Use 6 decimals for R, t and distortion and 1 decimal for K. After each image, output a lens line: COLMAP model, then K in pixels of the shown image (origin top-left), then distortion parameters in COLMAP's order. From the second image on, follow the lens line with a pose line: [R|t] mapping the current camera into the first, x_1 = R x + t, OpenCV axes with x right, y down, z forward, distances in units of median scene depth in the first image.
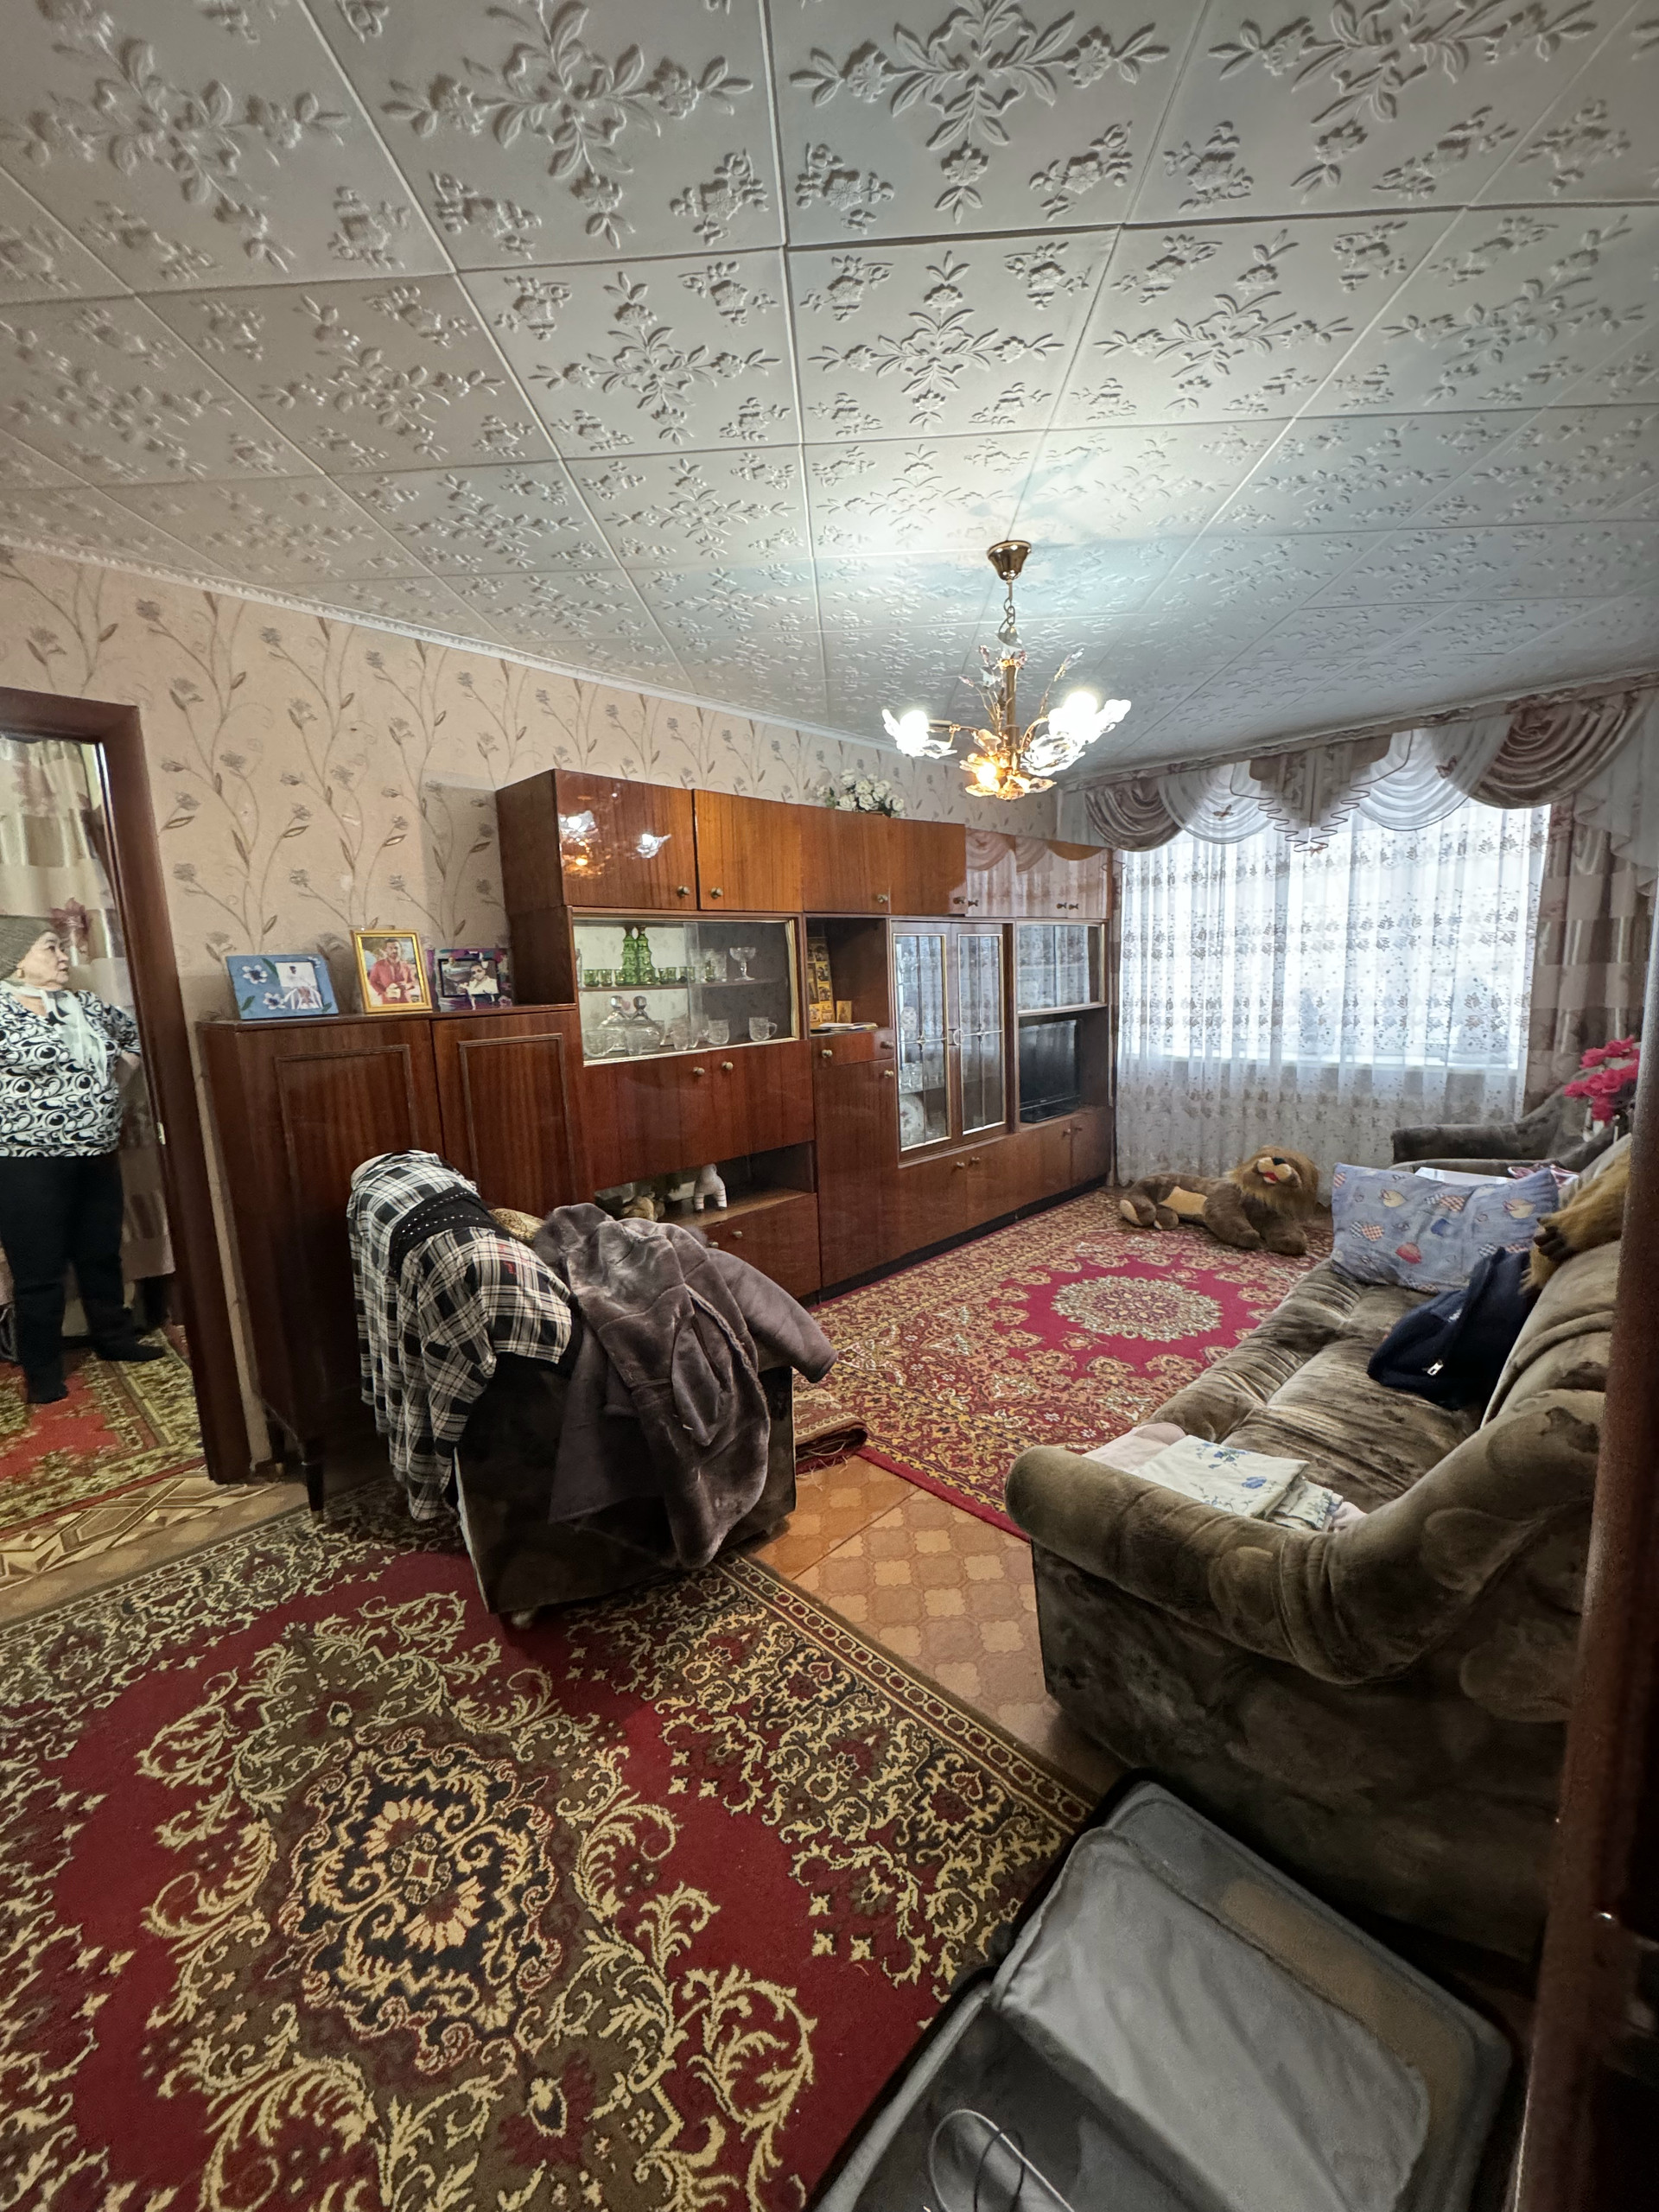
lens RADIAL K [[878.4, 0, 829.5], [0, 878.4, 1106.0], [0, 0, 1]] dist [-0.004197, 0.000599]
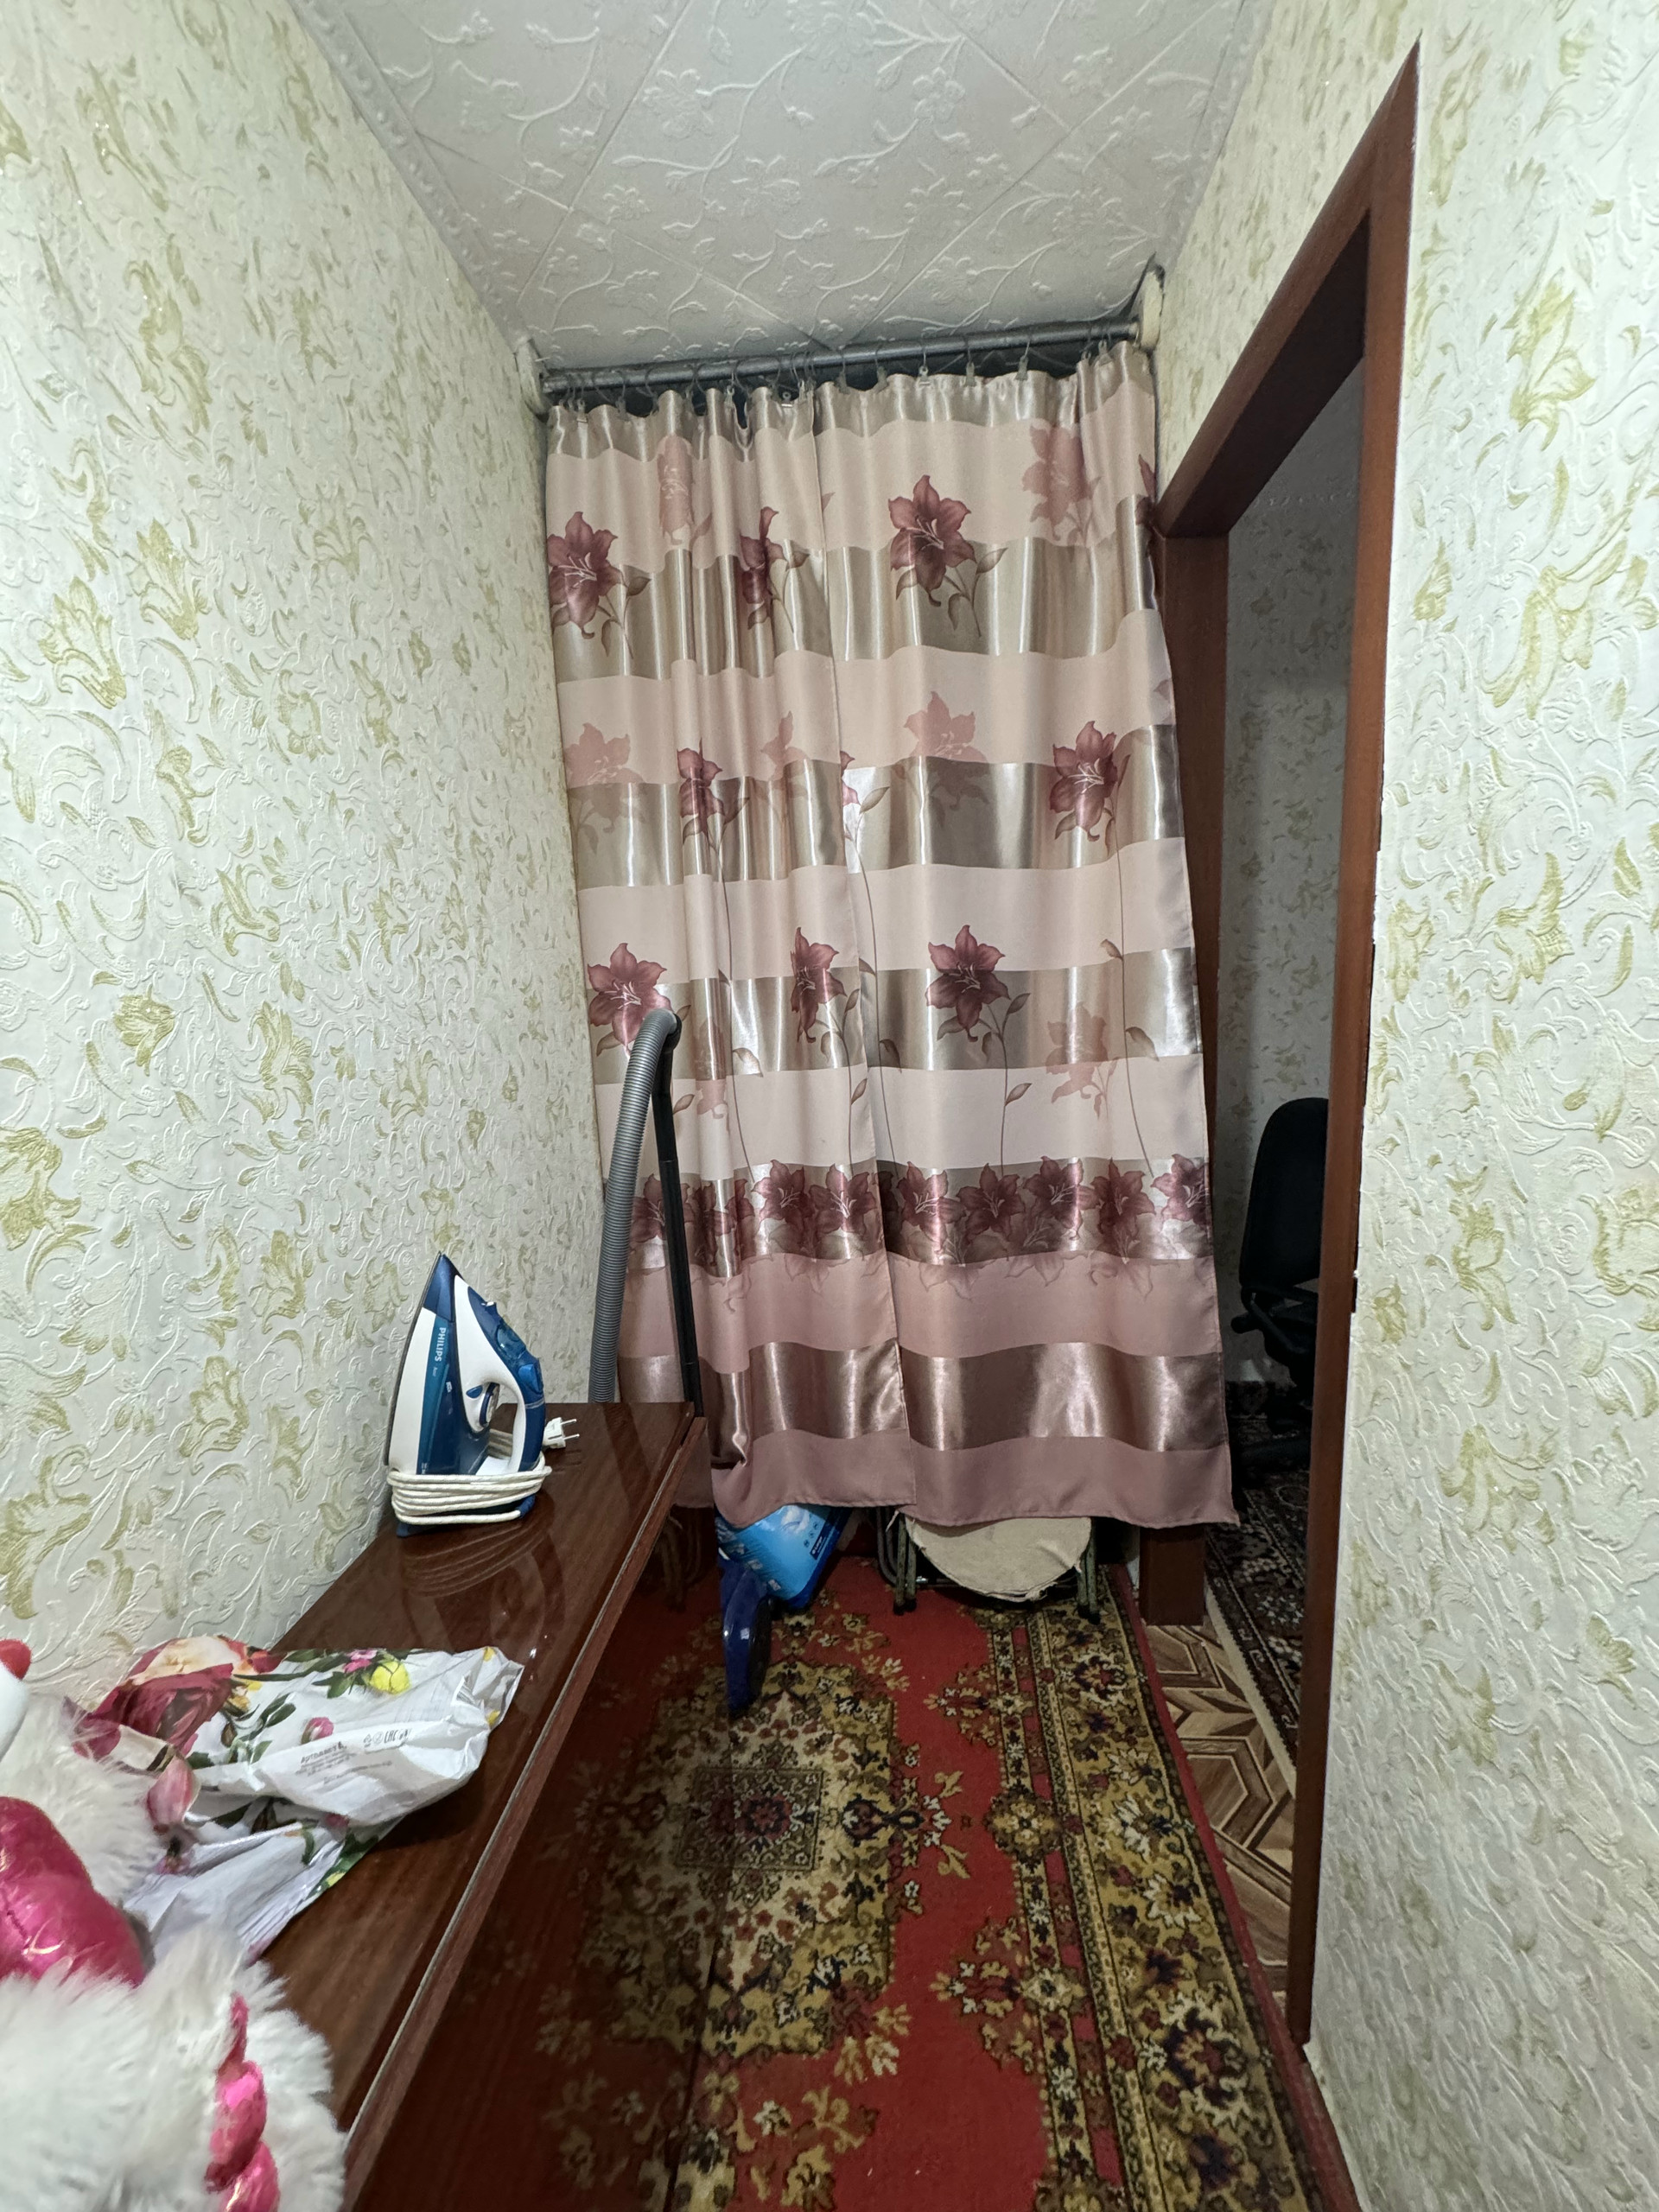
lens RADIAL K [[878.4, 0, 829.5], [0, 878.4, 1106.0], [0, 0, 1]] dist [-0.004197, 0.000599]
pose [[0.627827, 0.132031, -0.767073, -0.785042], [-0.101214, 0.990989, 0.087731, -0.081949], [0.771744, 0.022558, 0.635533, 0.829550]]
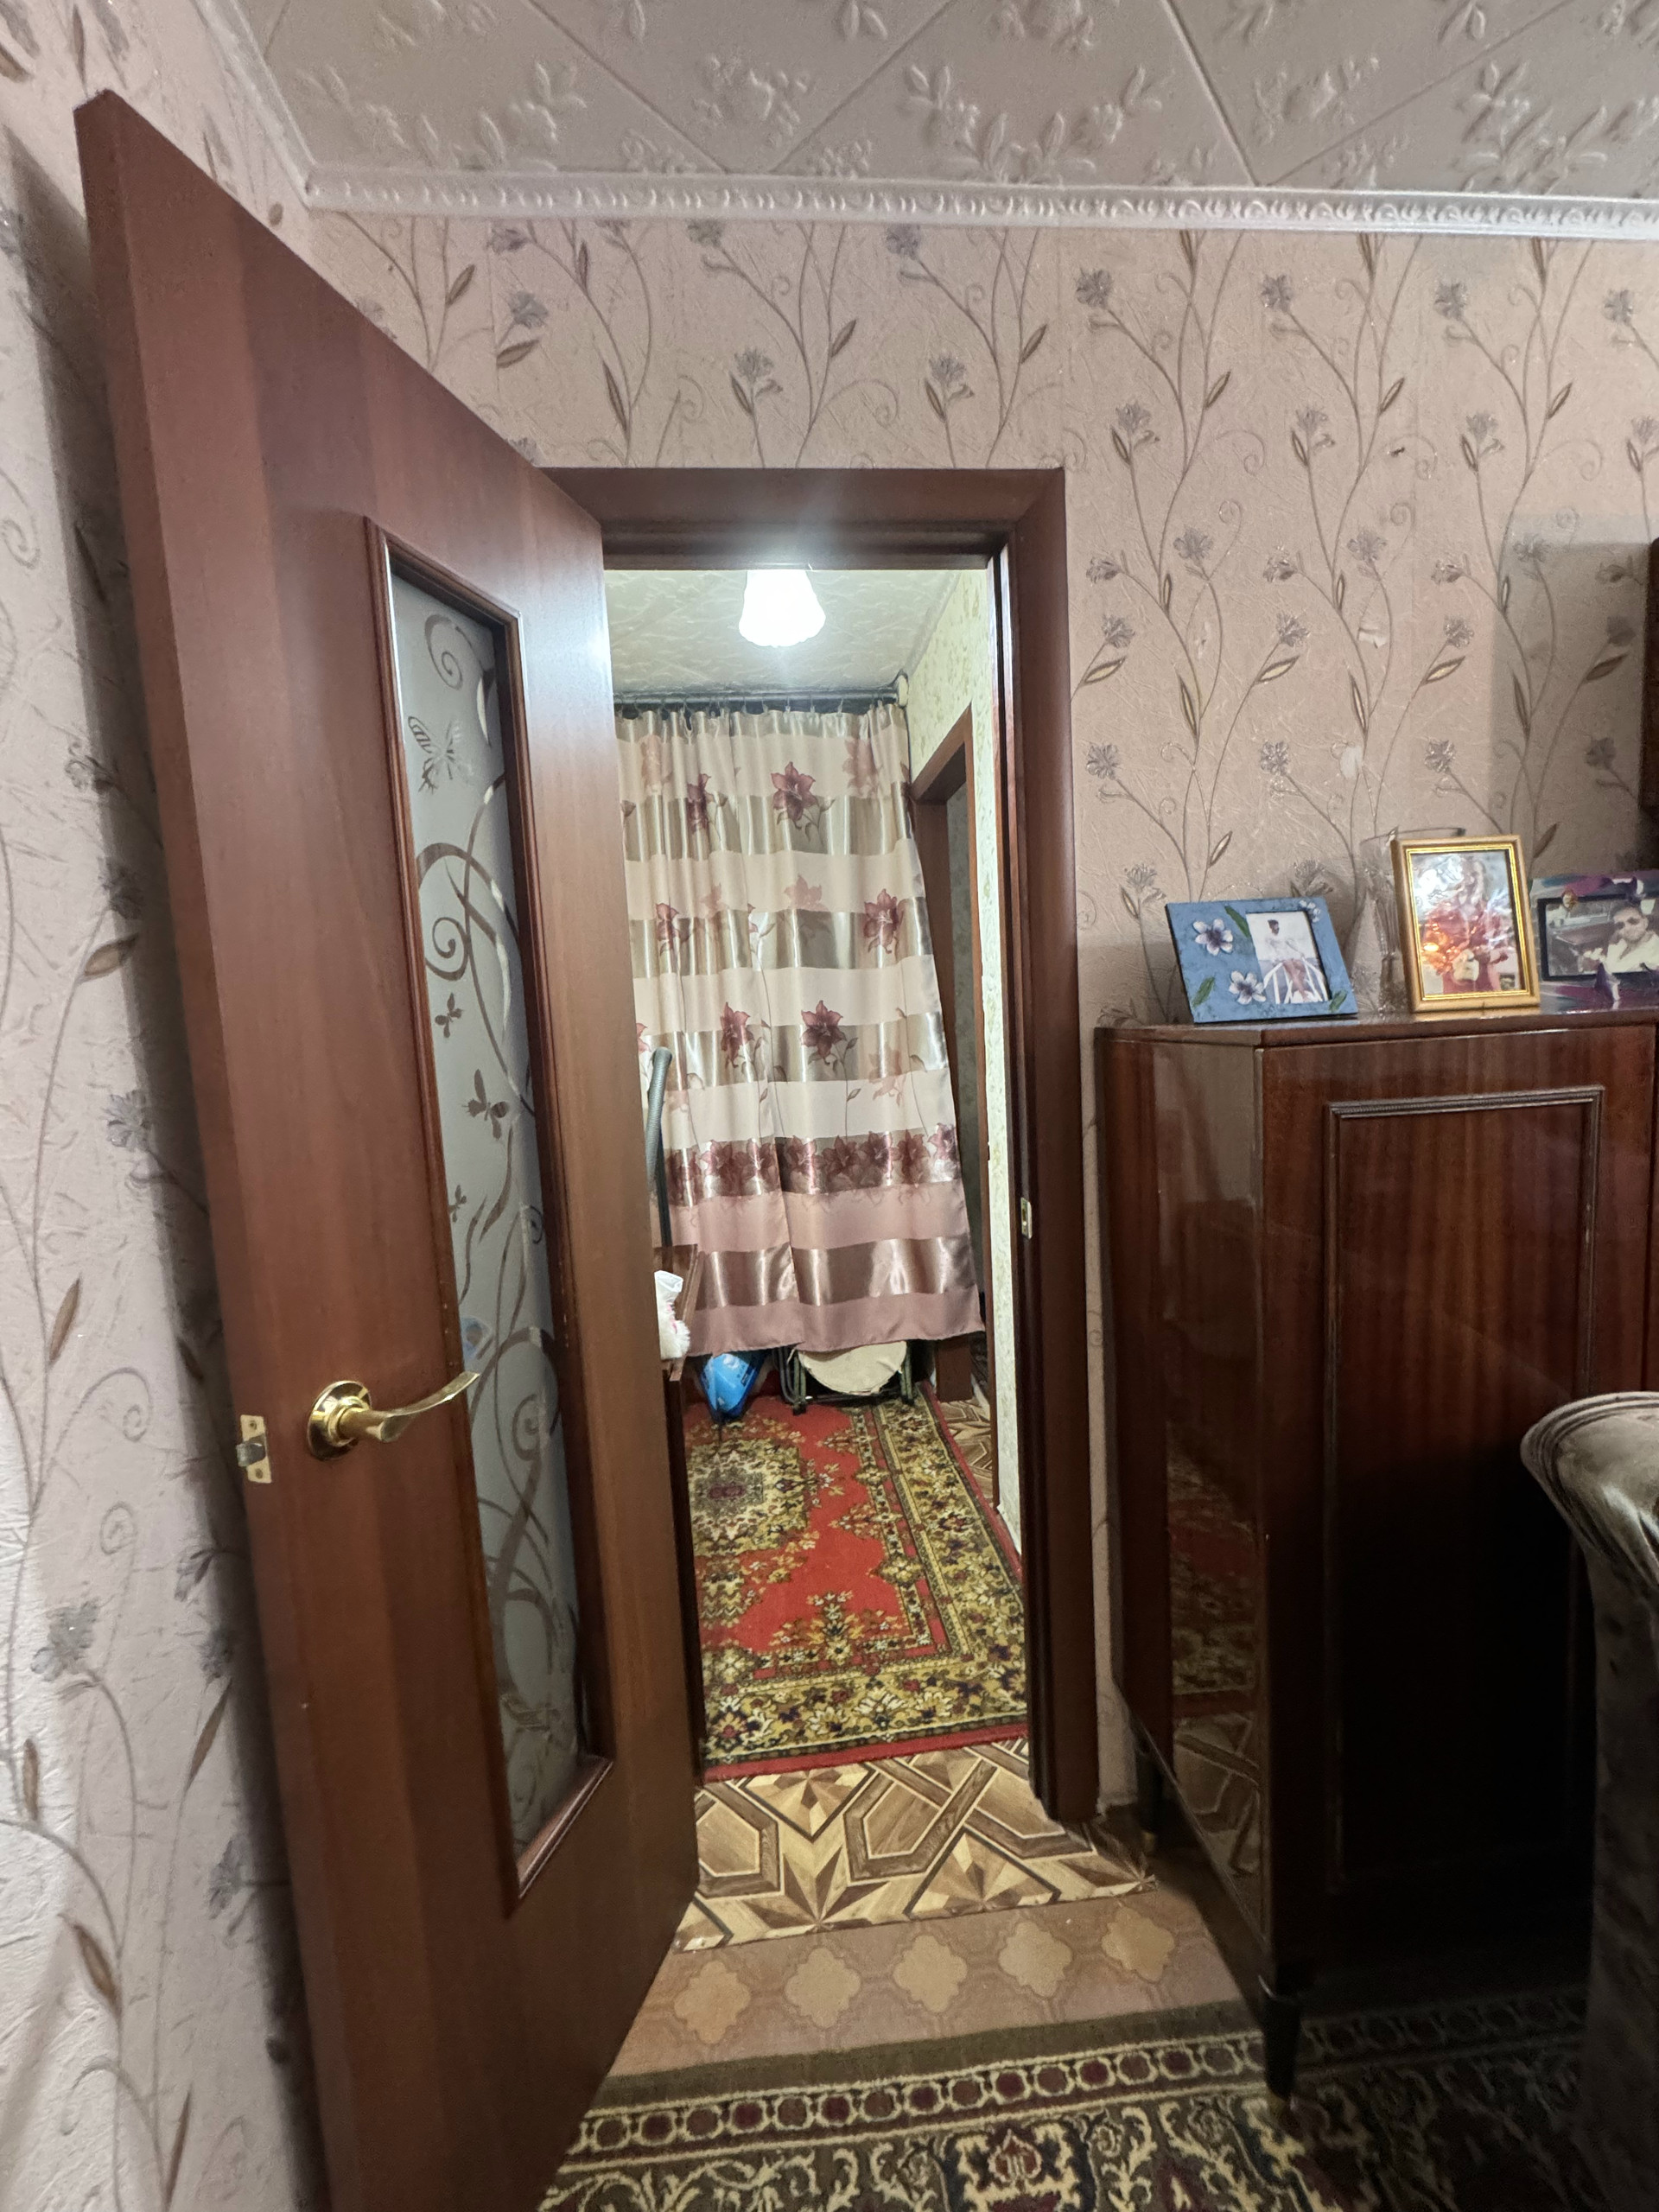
lens RADIAL K [[878.4, 0, 829.5], [0, 878.4, 1106.0], [0, 0, 1]] dist [-0.004197, 0.000599]
pose [[0.757072, 0.060264, -0.650546, -0.457799], [-0.074882, 0.997179, 0.005230, -0.034223], [0.649025, 0.044755, 0.759449, 0.439802]]
